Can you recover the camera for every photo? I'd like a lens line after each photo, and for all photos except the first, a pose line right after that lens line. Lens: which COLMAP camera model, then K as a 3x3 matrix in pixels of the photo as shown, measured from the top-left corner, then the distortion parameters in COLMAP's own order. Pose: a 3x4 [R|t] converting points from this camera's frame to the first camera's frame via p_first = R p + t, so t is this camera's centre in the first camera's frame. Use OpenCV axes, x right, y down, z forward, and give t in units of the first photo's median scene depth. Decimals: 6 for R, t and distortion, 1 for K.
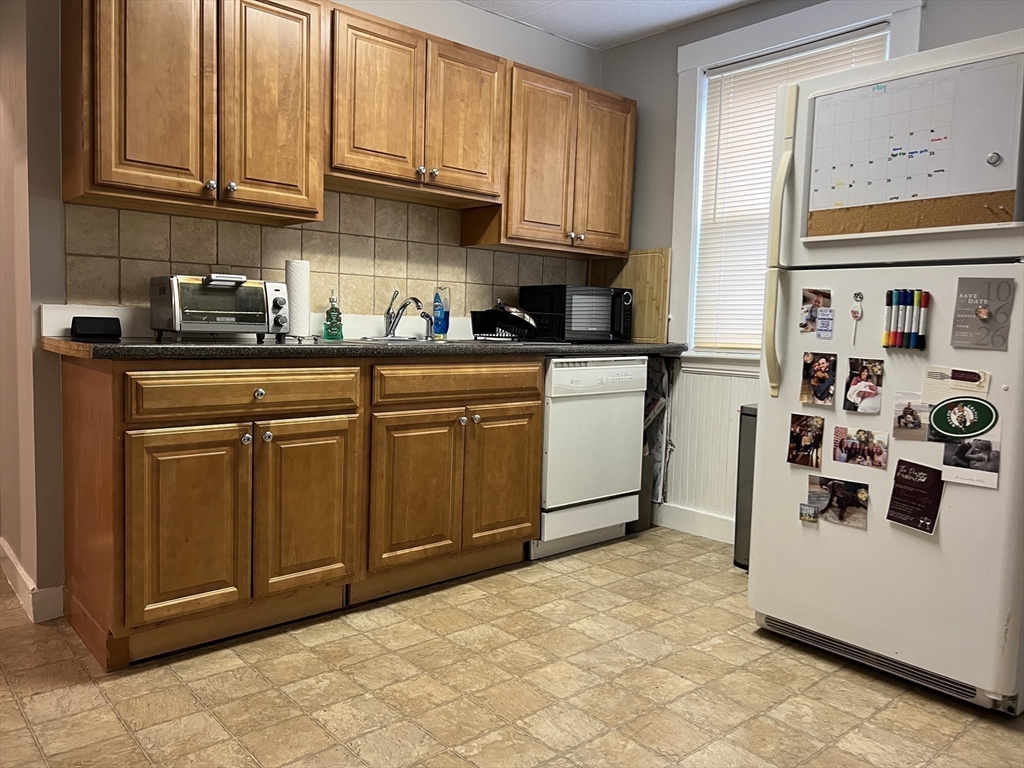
lens RADIAL K [[762.9, 0, 512.0], [0, 762.9, 384.0], [0, 0, 1]] dist [0.110561, -0.204137]
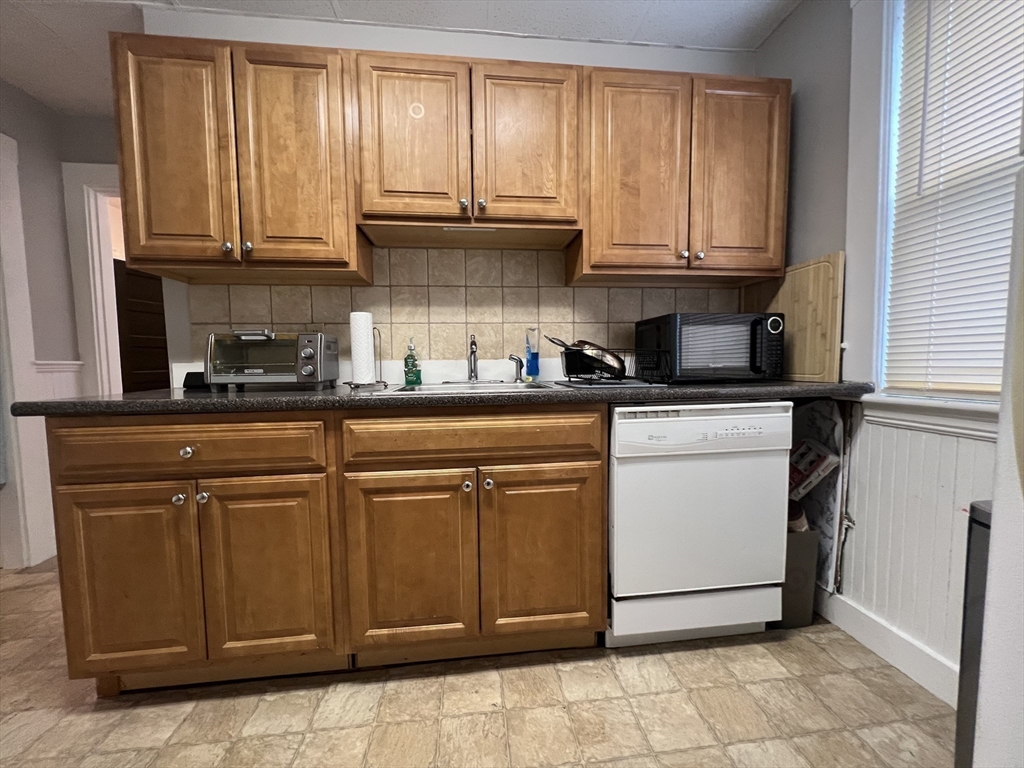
lens RADIAL K [[409.9, 0, 512.5], [0, 409.9, 388.3], [0, 0, 1]] dist [-0.002408, -0.000020]
pose [[0.820539, 0.002446, -0.571586, 0.195789], [-0.011570, 0.999857, -0.012330, -0.044645], [0.571474, 0.016731, 0.820450, 0.577229]]
